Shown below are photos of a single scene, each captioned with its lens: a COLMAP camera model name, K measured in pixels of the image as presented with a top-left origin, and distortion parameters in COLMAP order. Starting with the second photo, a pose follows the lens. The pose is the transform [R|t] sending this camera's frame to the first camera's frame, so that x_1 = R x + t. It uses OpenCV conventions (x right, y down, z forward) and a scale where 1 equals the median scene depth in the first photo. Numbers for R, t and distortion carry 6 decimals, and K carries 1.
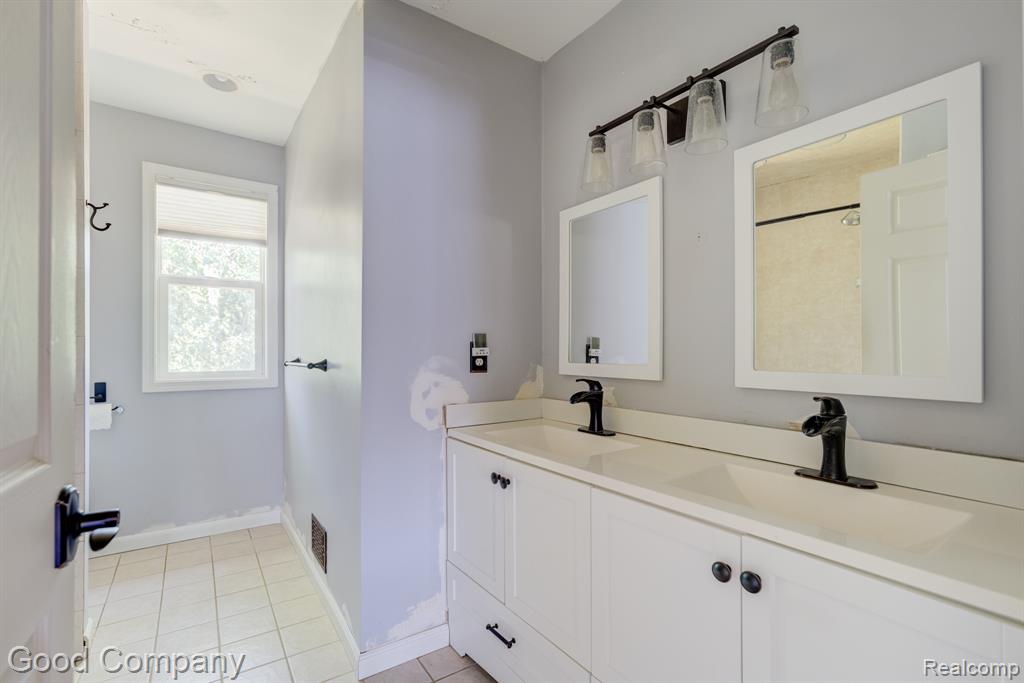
lens RADIAL K [[457.6, 0, 462.3], [0, 457.6, 348.8], [0, 0, 1]] dist [0.001505, 0.000845]
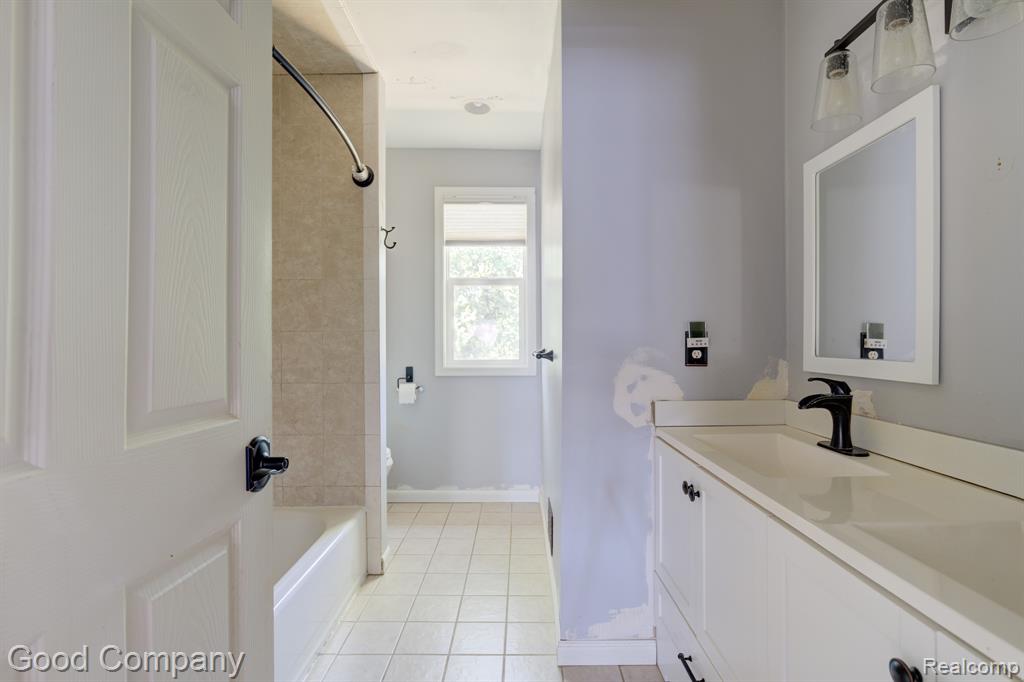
lens RADIAL K [[469.7, 0, 512.0], [0, 469.7, 341.0], [0, 0, 1]] dist [-0.016160, 0.015543]
pose [[0.853677, -0.002045, -0.520798, 0.203373], [0.003876, 0.999990, 0.002428, 0.000092], [0.520788, -0.004091, 0.853676, 0.056065]]
